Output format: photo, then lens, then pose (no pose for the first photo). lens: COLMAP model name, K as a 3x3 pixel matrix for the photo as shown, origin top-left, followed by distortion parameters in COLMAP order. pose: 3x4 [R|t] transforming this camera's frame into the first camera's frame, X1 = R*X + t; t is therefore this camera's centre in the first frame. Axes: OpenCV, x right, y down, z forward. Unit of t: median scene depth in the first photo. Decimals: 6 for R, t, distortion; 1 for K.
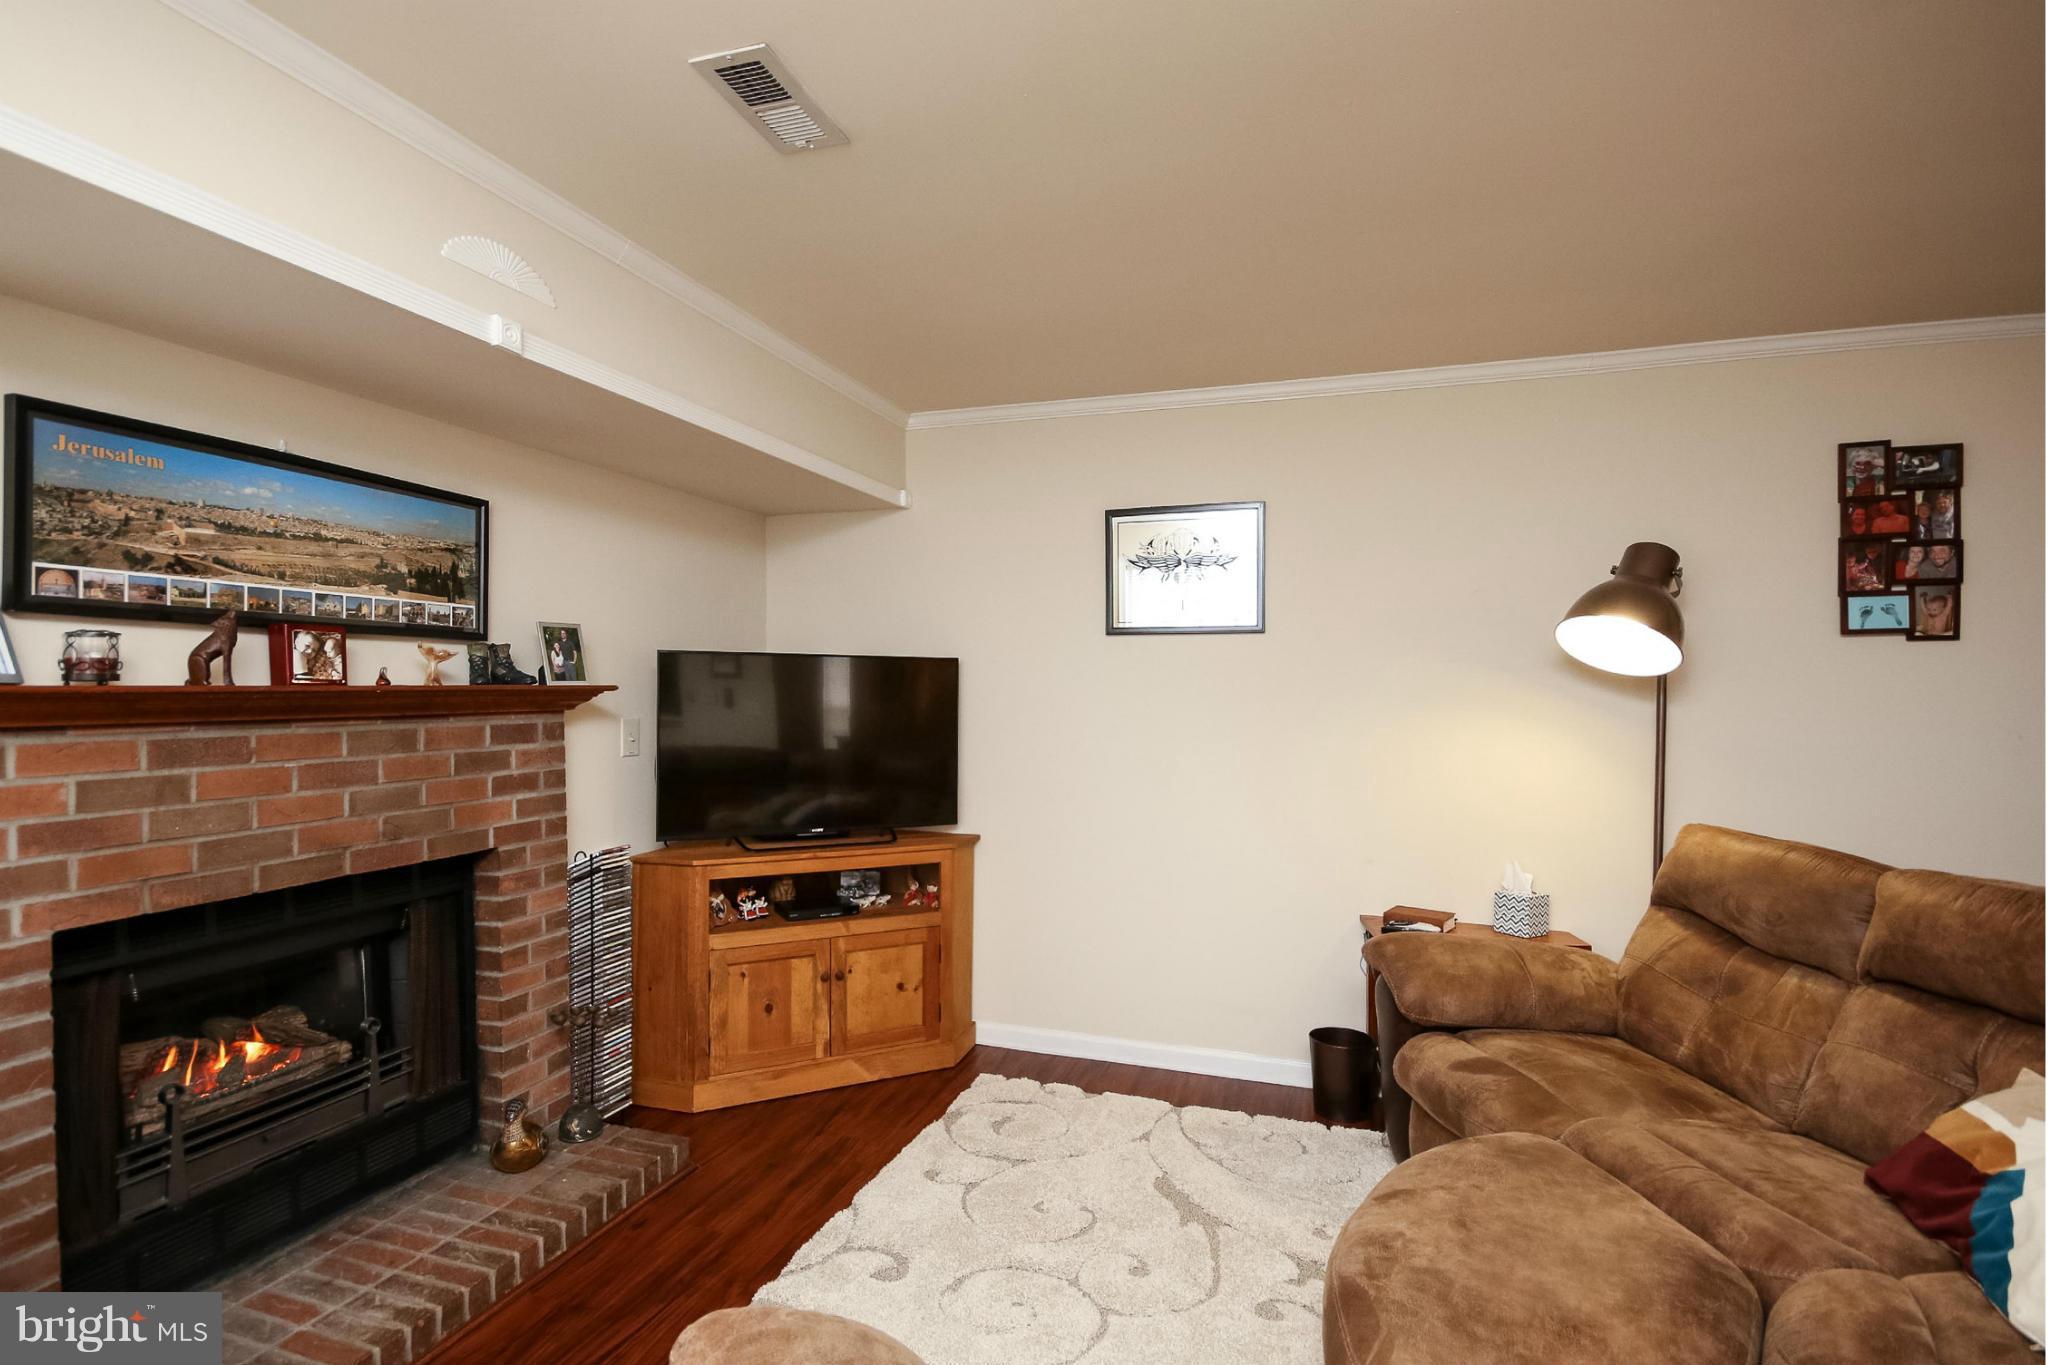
lens RADIAL K [[1019.0, 0, 1013.3], [0, 1019.0, 685.8], [0, 0, 1]] dist [-0.000253, 0.000192]
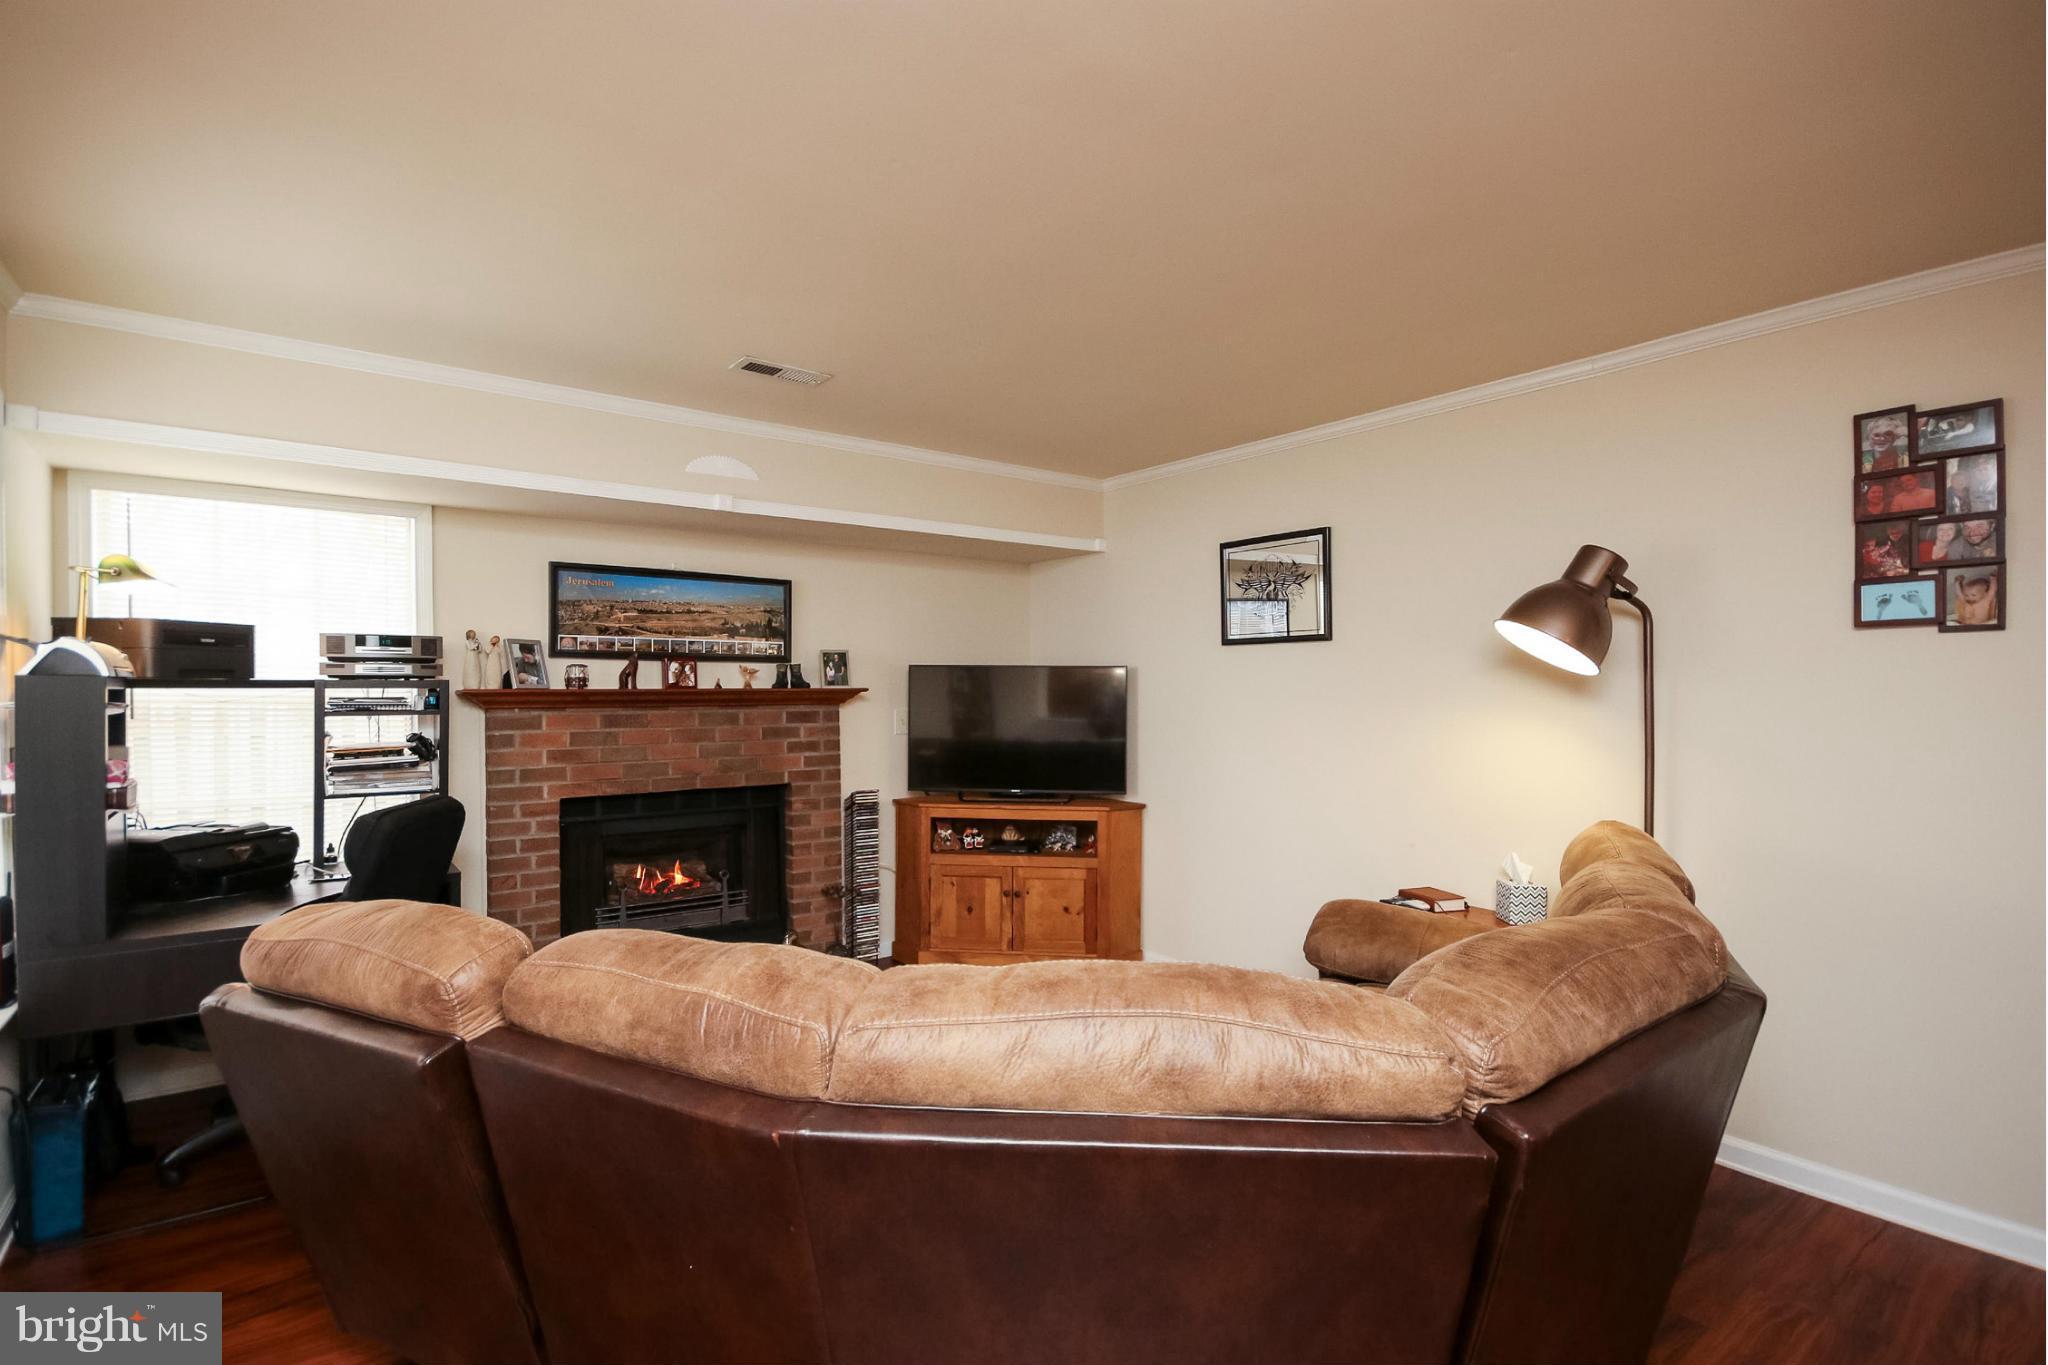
lens RADIAL K [[995.3, 0, 1024.0], [0, 995.3, 682.5], [0, 0, 1]] dist [-0.000413, -0.000187]
pose [[0.822995, -0.006594, -0.568010, 0.751748], [0.003984, 0.999975, -0.005838, 0.000956], [0.568035, 0.002542, 0.823001, -0.151723]]
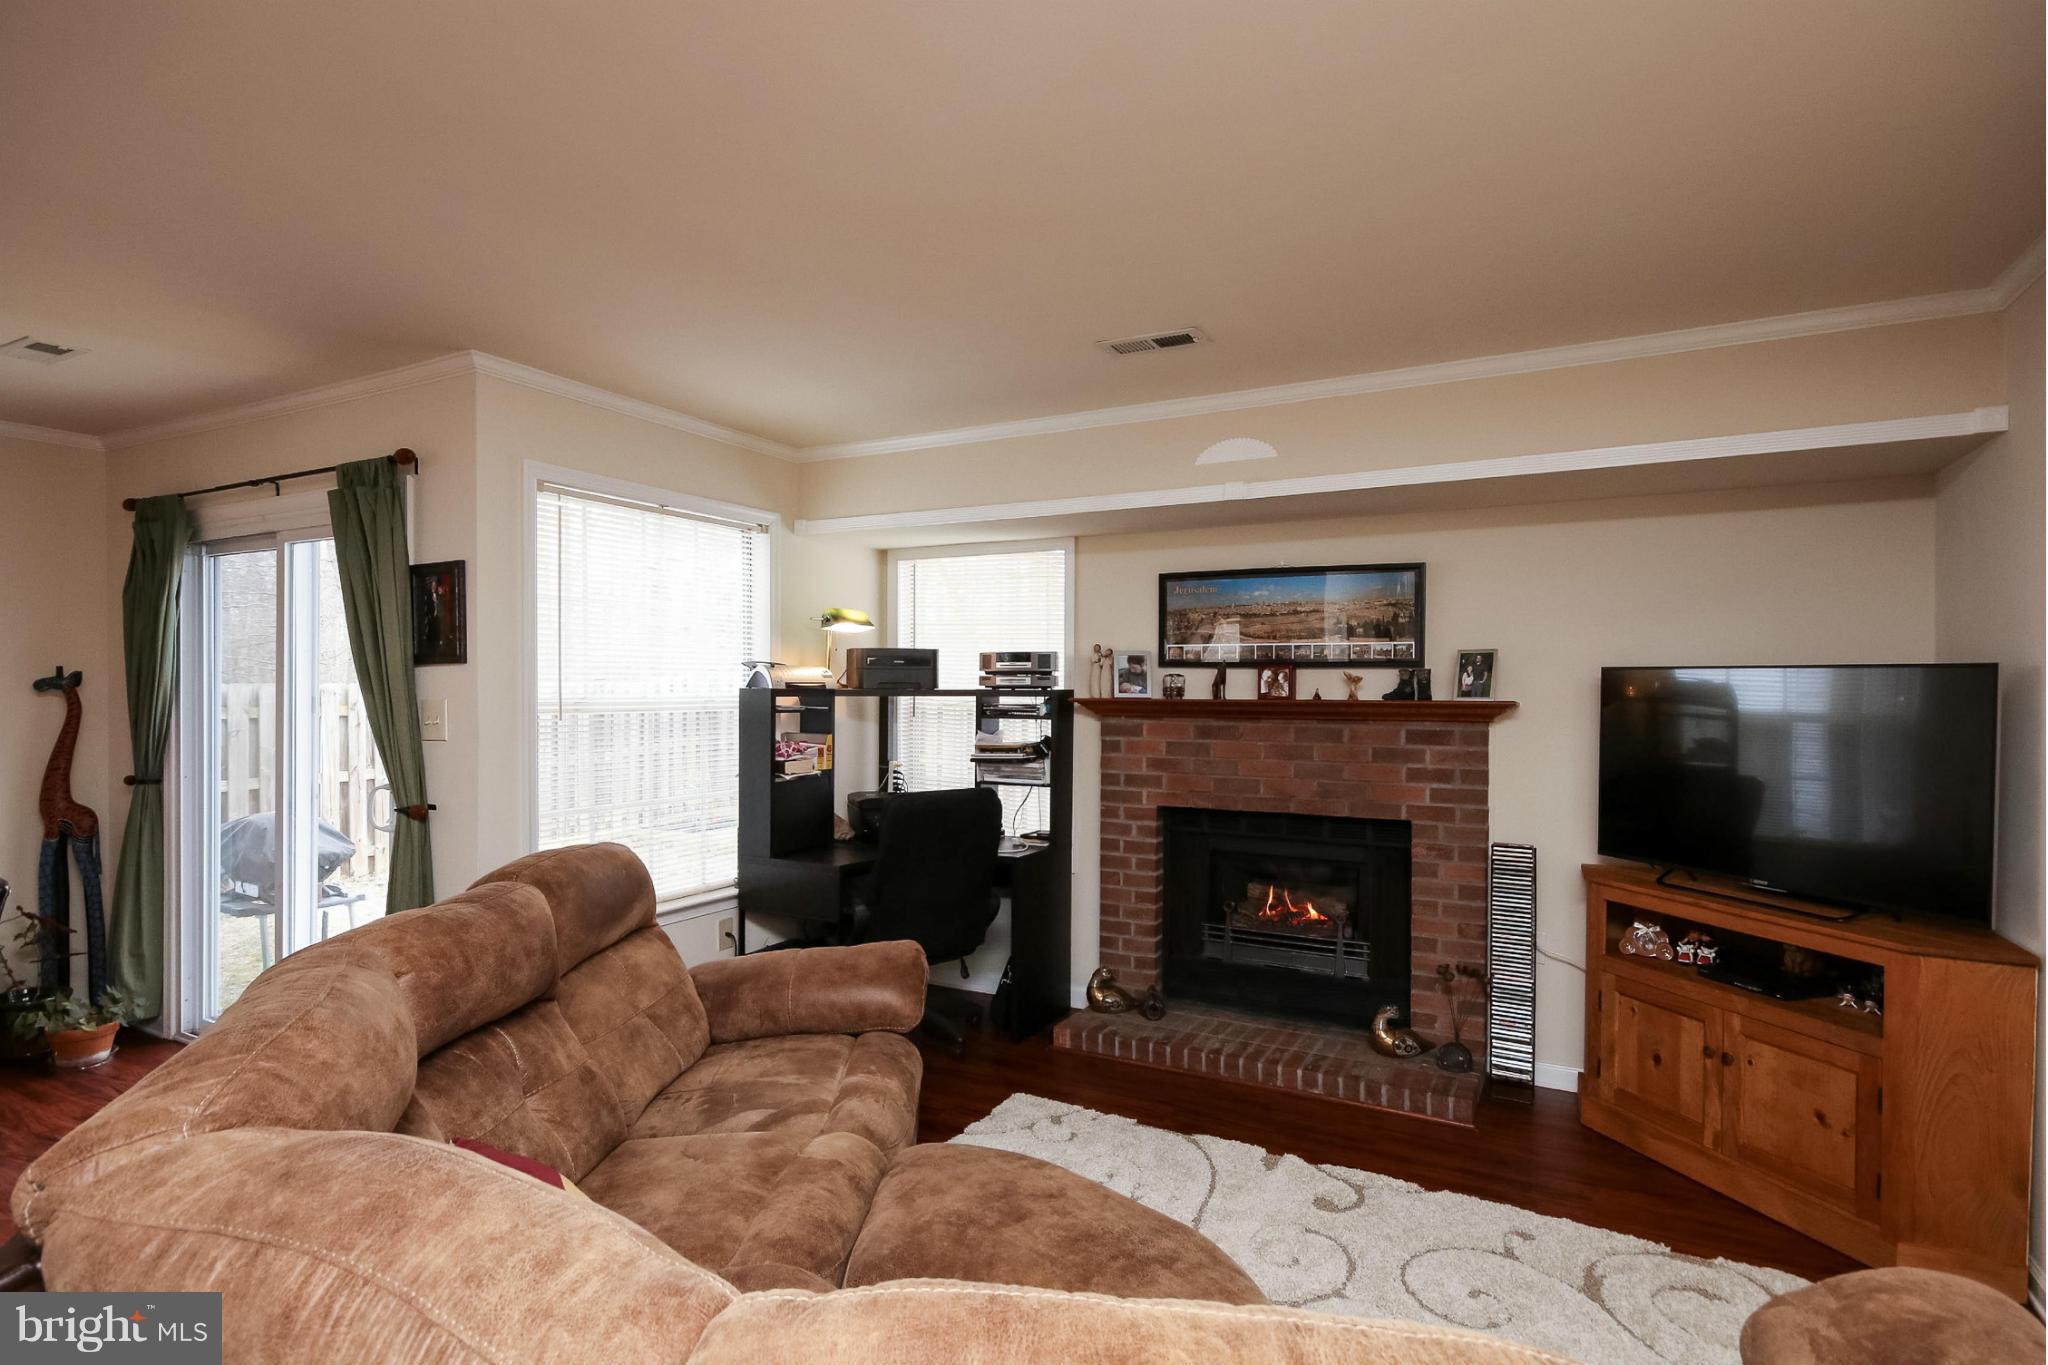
lens RADIAL K [[1019.0, 0, 1013.3], [0, 1019.0, 685.8], [0, 0, 1]] dist [-0.000253, 0.000192]
pose [[-0.185128, -0.009932, -0.982664, 0.899394], [-0.005205, 0.999945, -0.009126, -0.004397], [0.982701, 0.003426, -0.185170, 0.715942]]
